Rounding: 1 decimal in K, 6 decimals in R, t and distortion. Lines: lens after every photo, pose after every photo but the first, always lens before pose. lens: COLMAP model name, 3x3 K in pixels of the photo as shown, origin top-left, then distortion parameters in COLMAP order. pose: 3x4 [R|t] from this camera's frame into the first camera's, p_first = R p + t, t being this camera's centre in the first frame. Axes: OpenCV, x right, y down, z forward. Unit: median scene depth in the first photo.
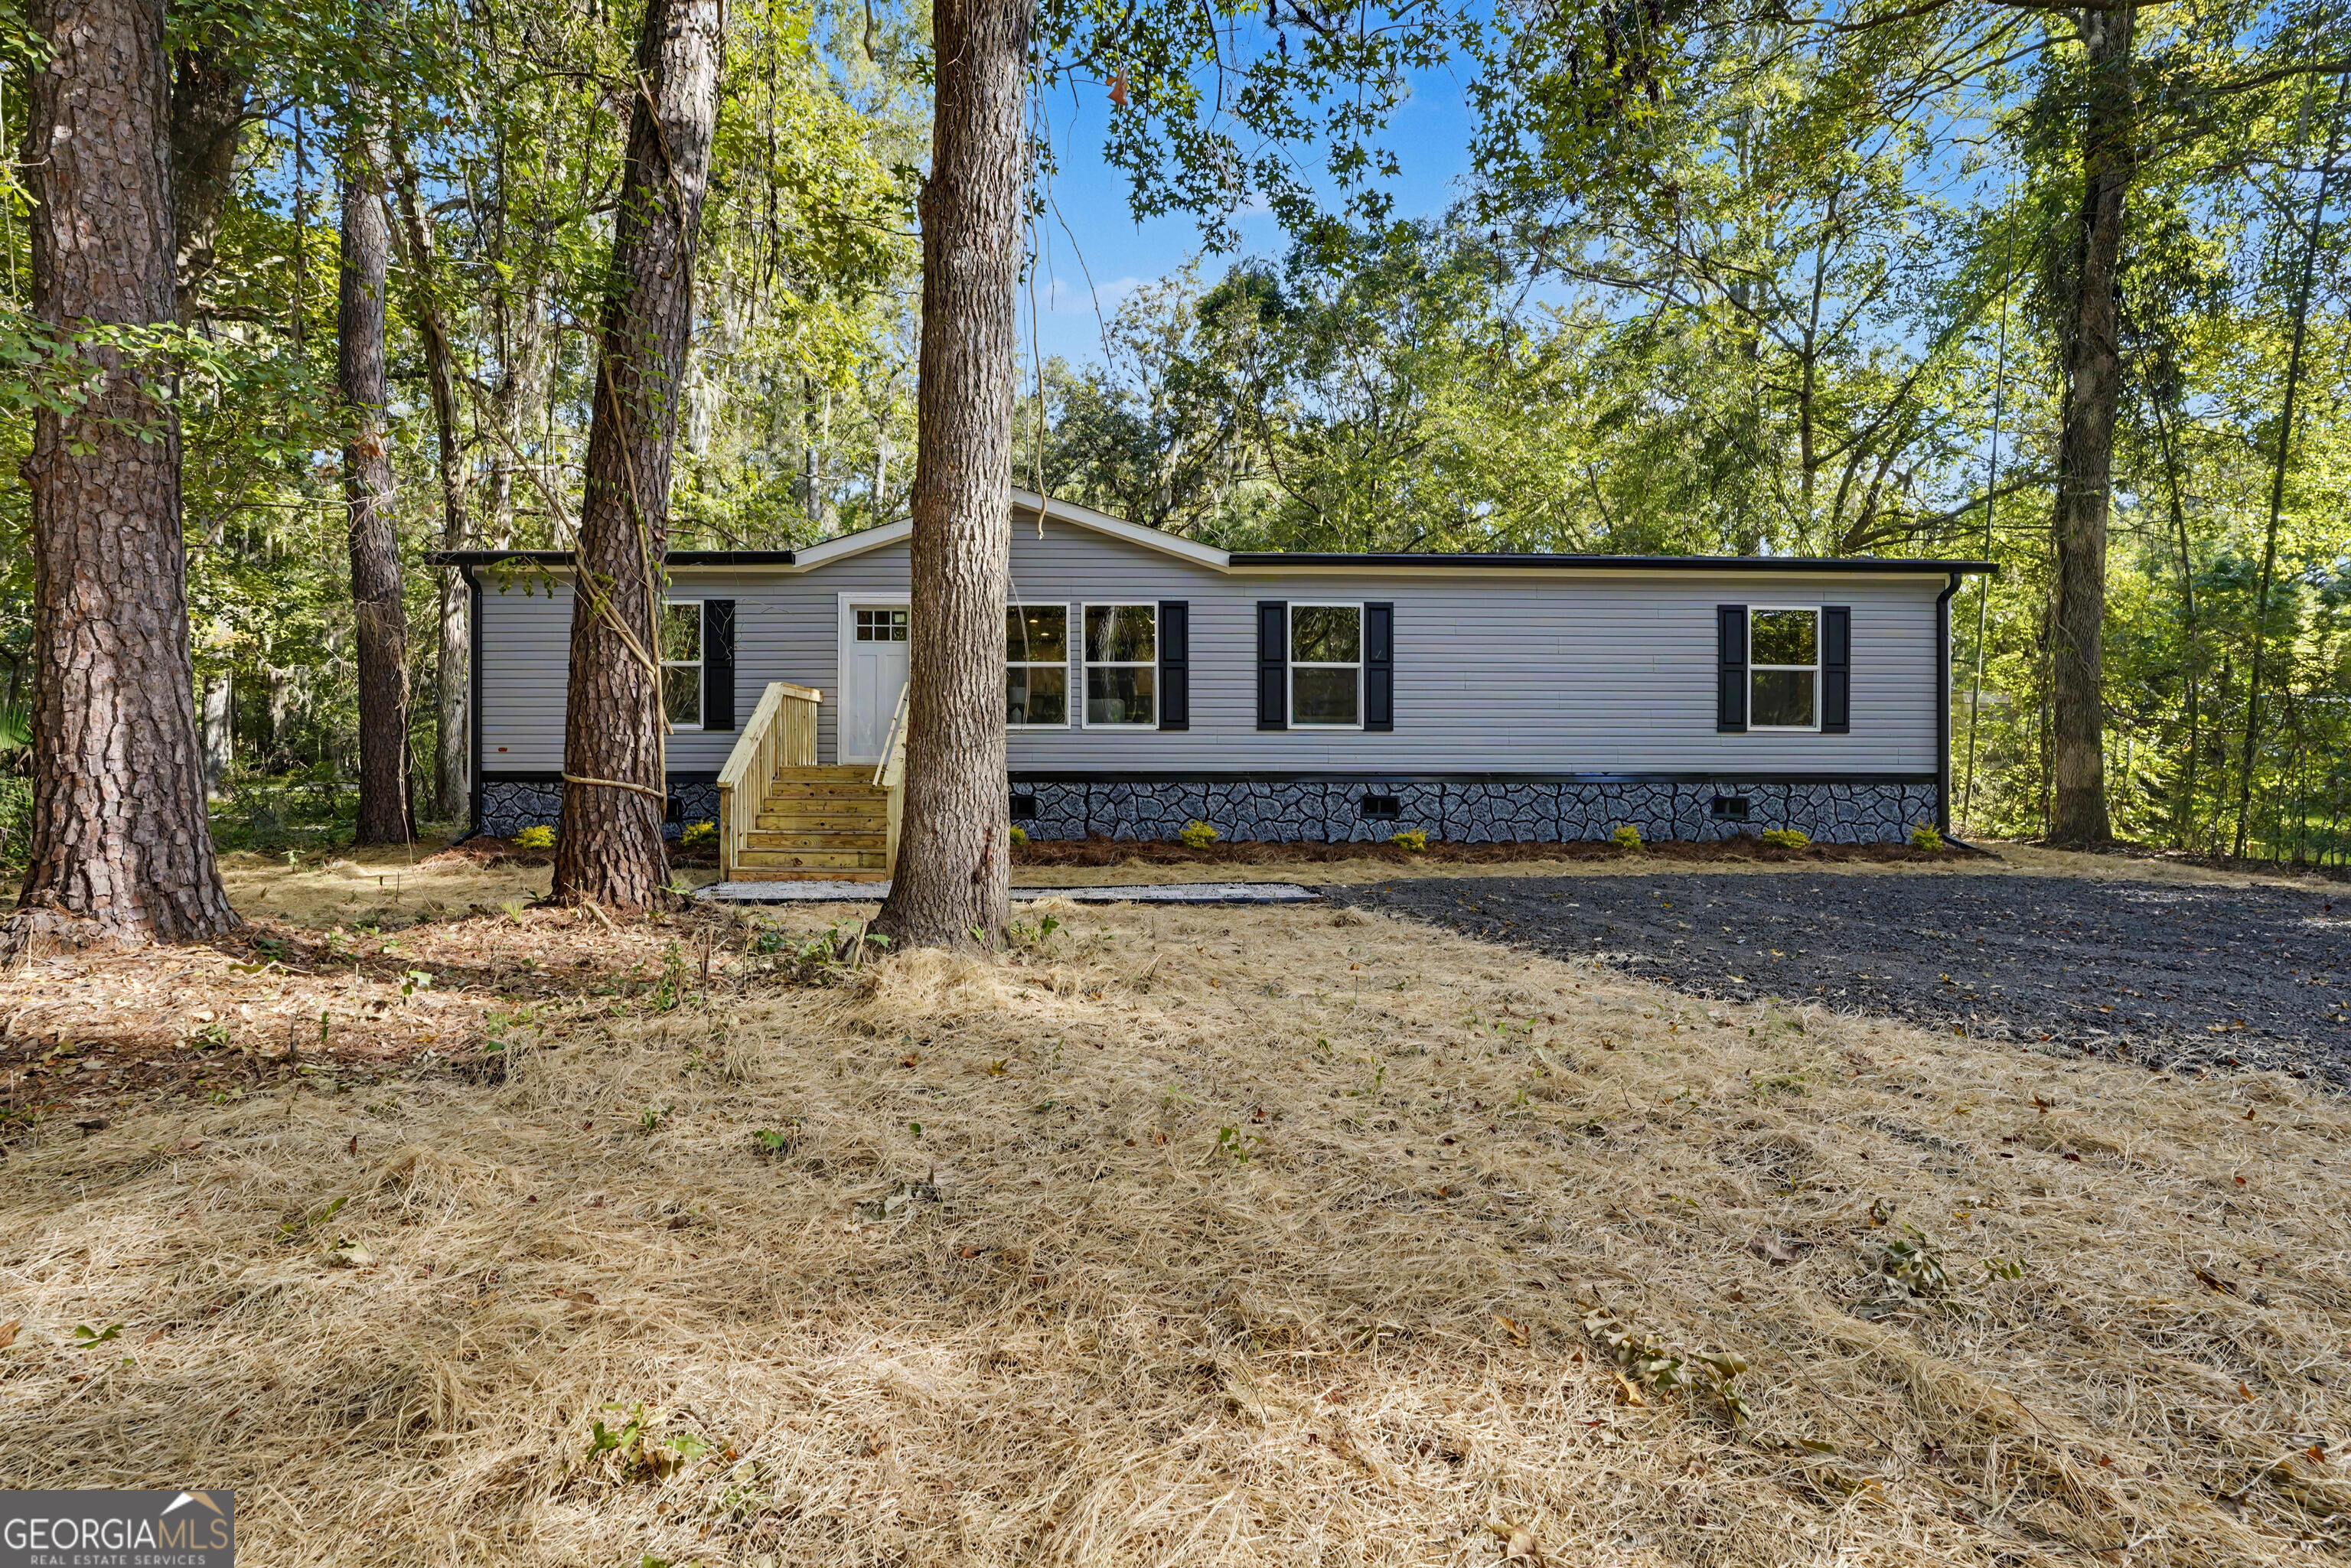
lens RADIAL K [[1082.7, 0, 1172.6], [0, 1082.7, 772.8], [0, 0, 1]] dist [-0.010539, 0.001315]
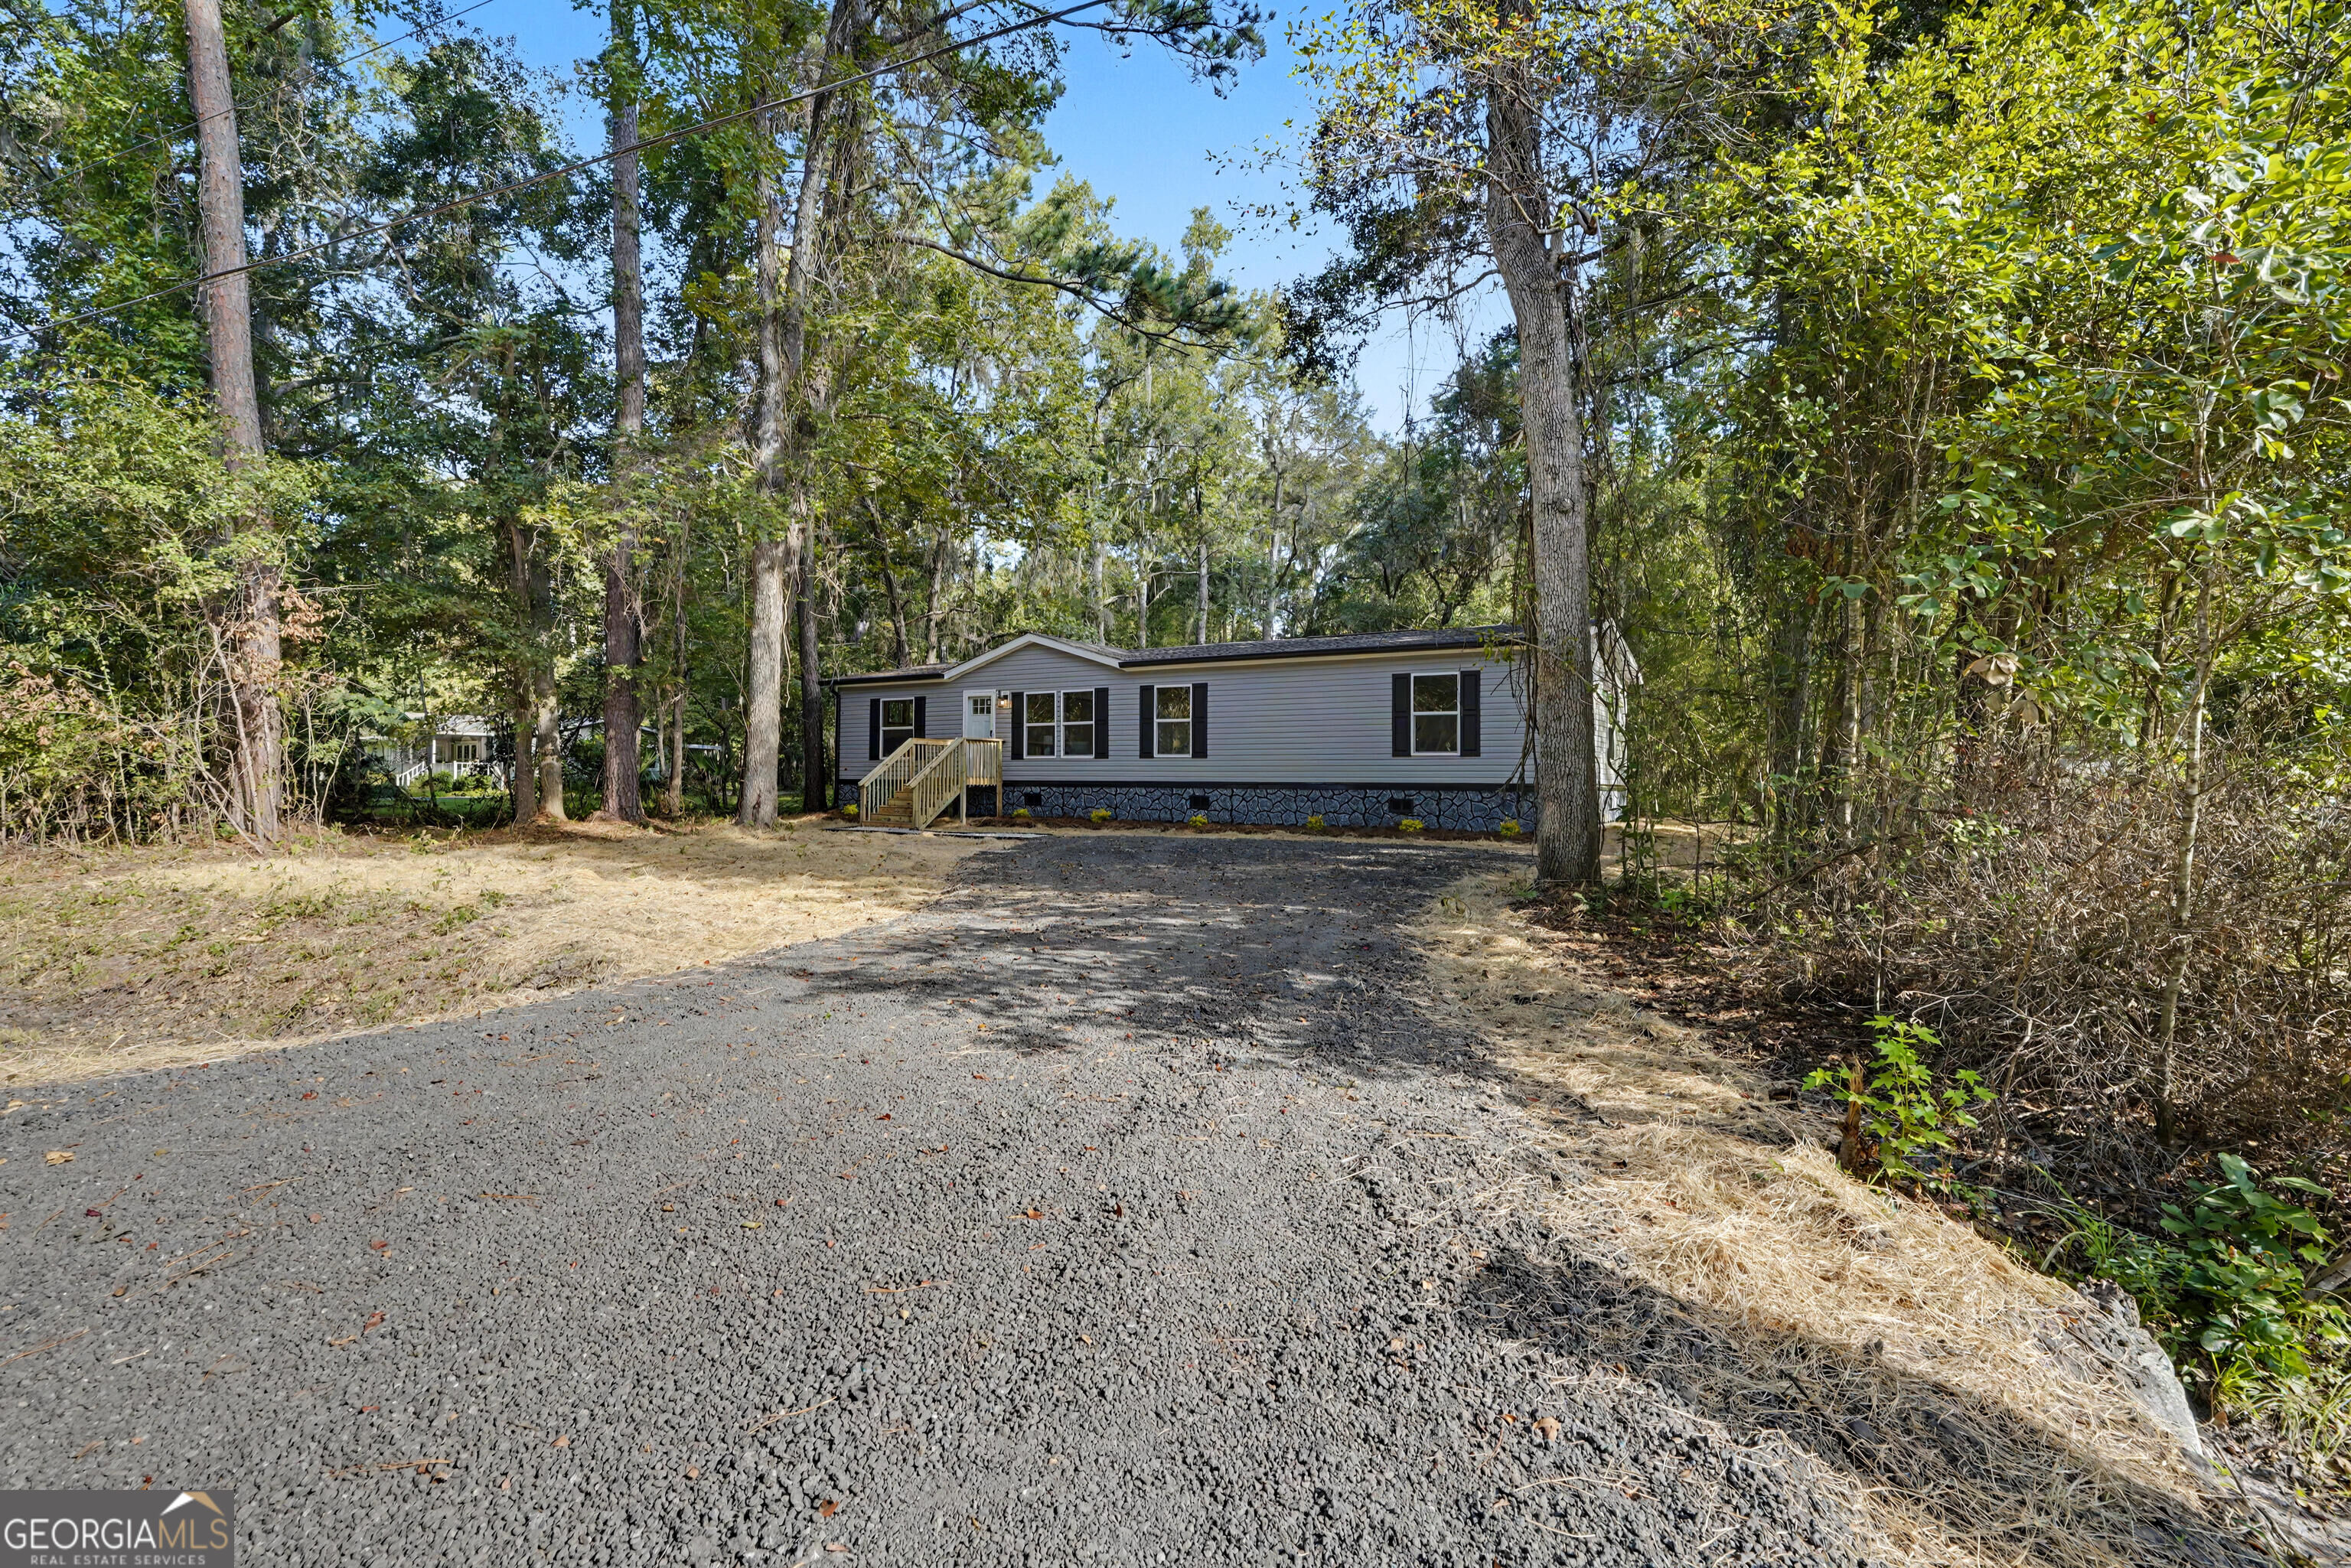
lens RADIAL K [[1082.7, 0, 1178.8], [0, 1082.7, 775.8], [0, 0, 1]] dist [-0.010539, 0.001315]
pose [[0.846601, -0.000354, -0.532228, 1.074404], [-0.005860, 0.999933, -0.009987, 0.007222], [0.532196, 0.011574, 0.846542, -0.469383]]
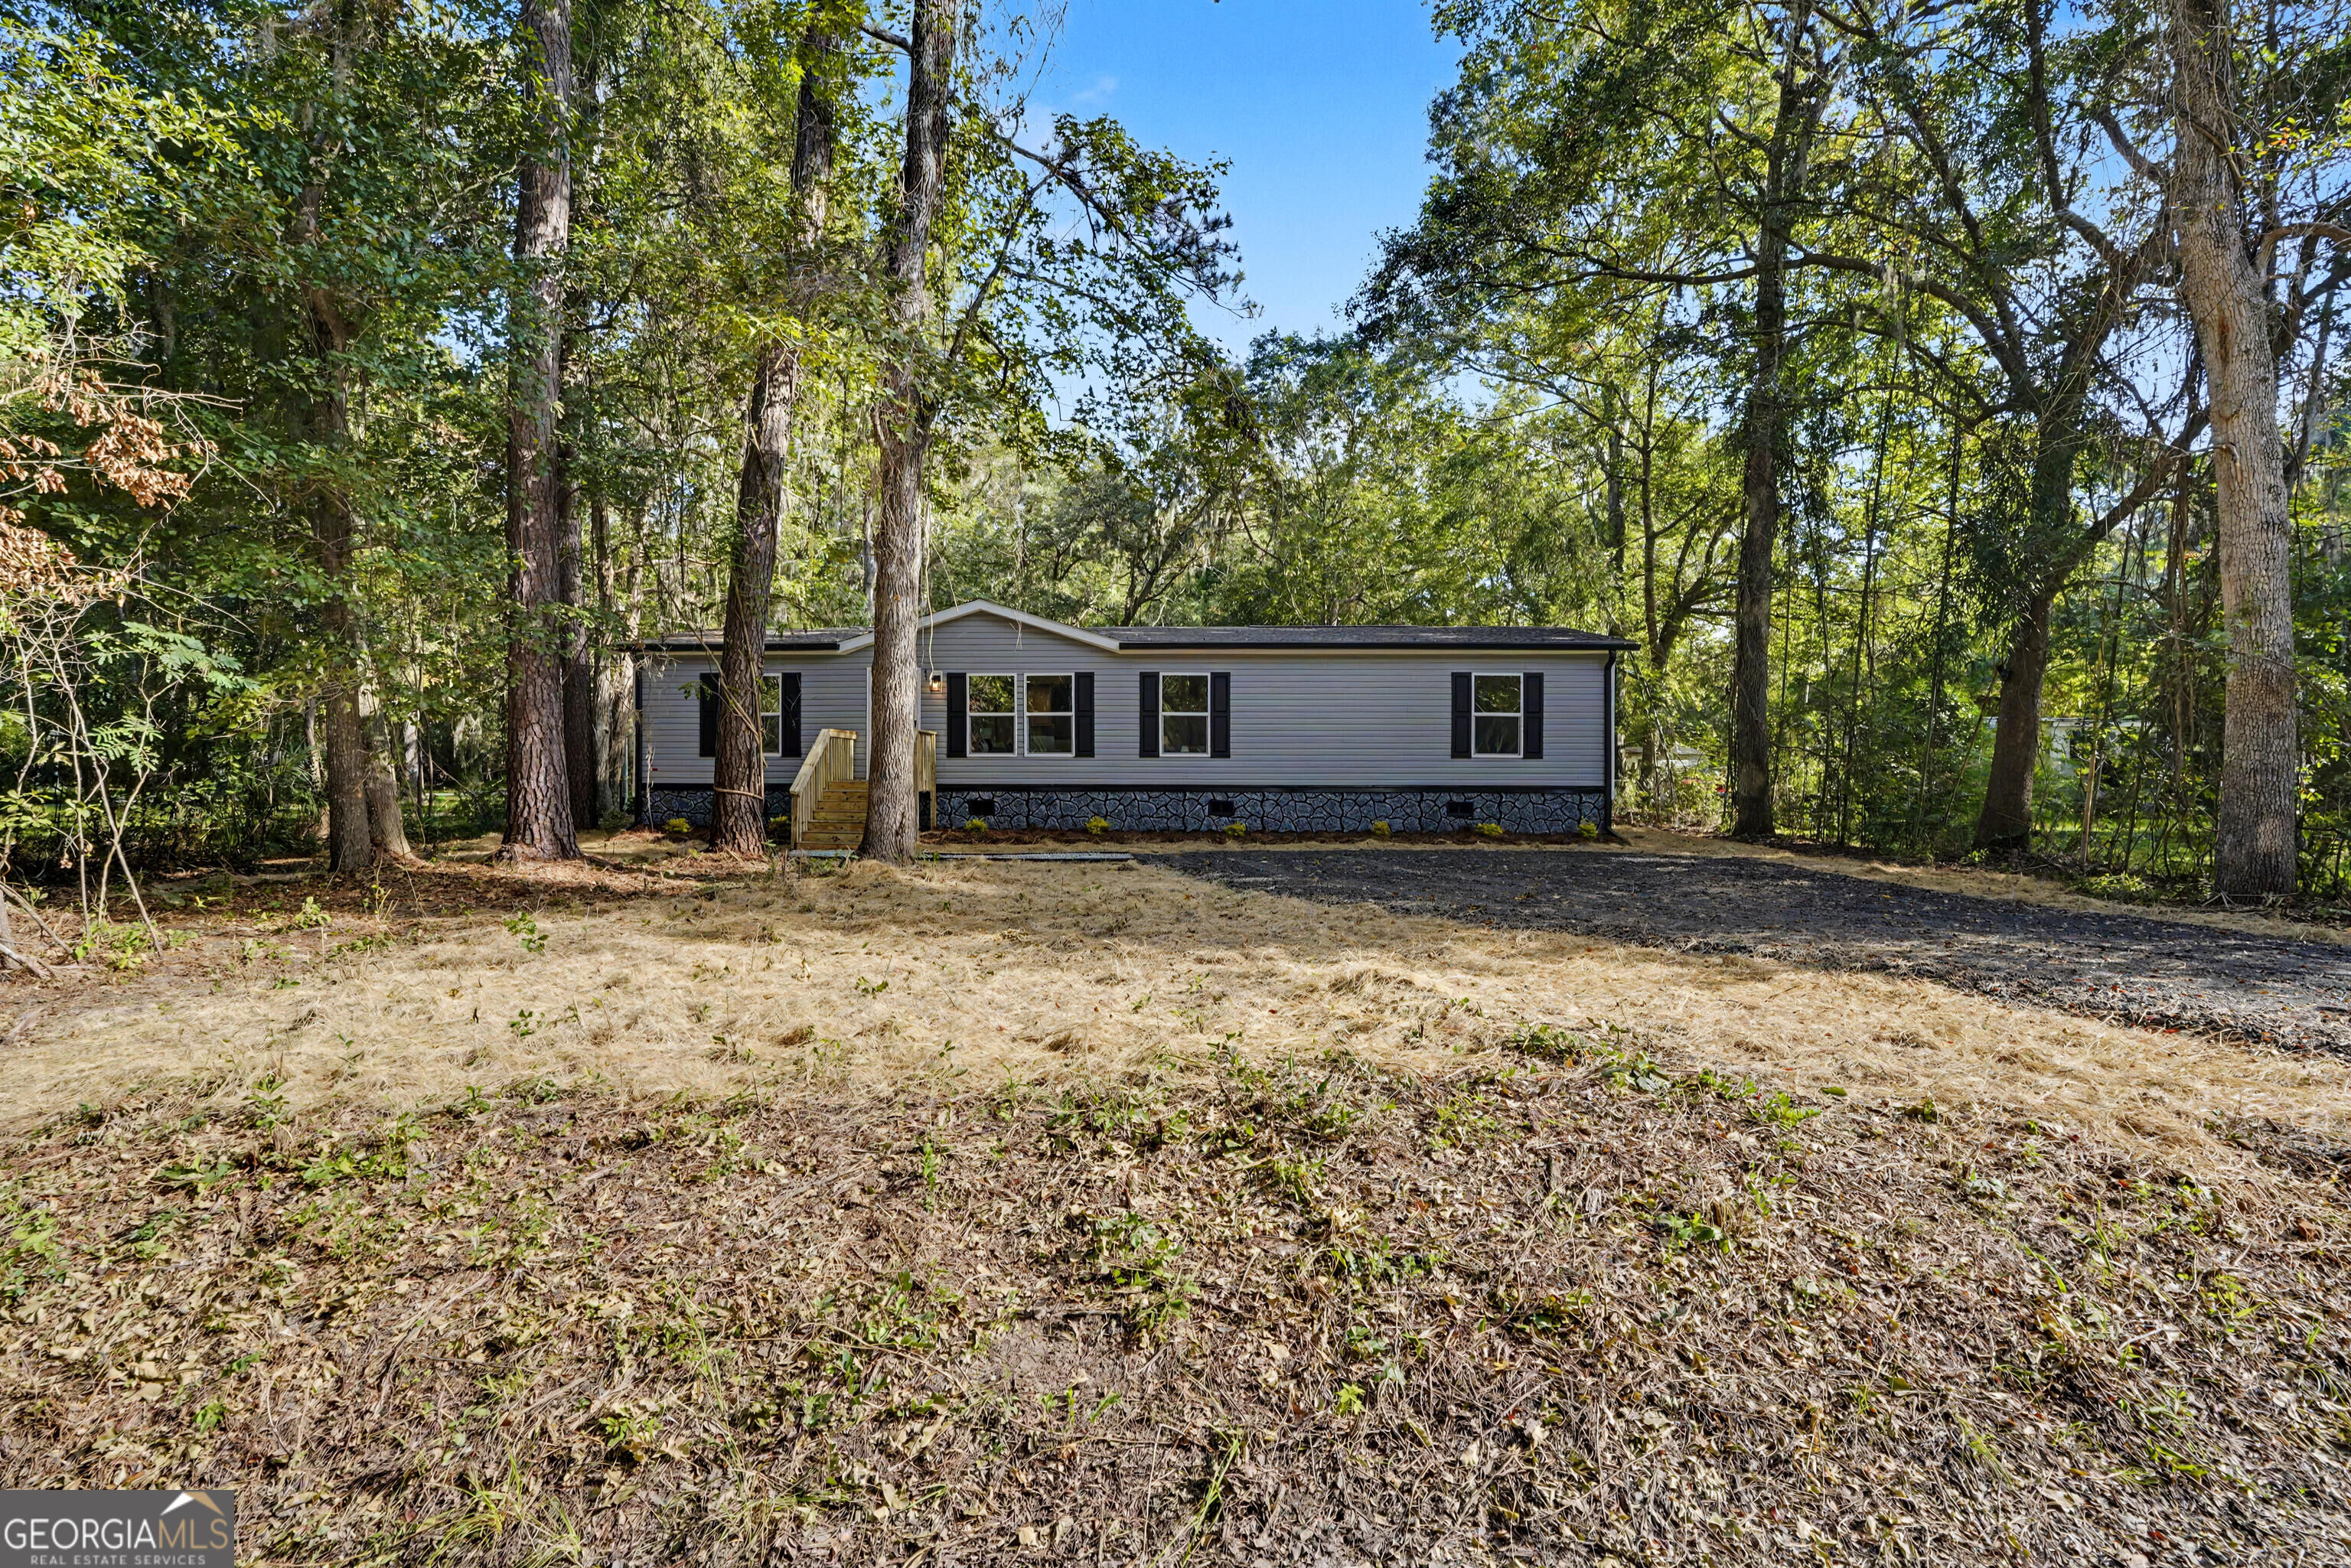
lens RADIAL K [[1082.7, 0, 1181.2], [0, 1082.7, 776.0], [0, 0, 1]] dist [-0.010539, 0.001315]
pose [[0.998560, 0.000512, -0.053651, 0.215920], [-0.000800, 0.999985, -0.005352, -0.004916], [0.053648, 0.005387, 0.998545, -0.504928]]
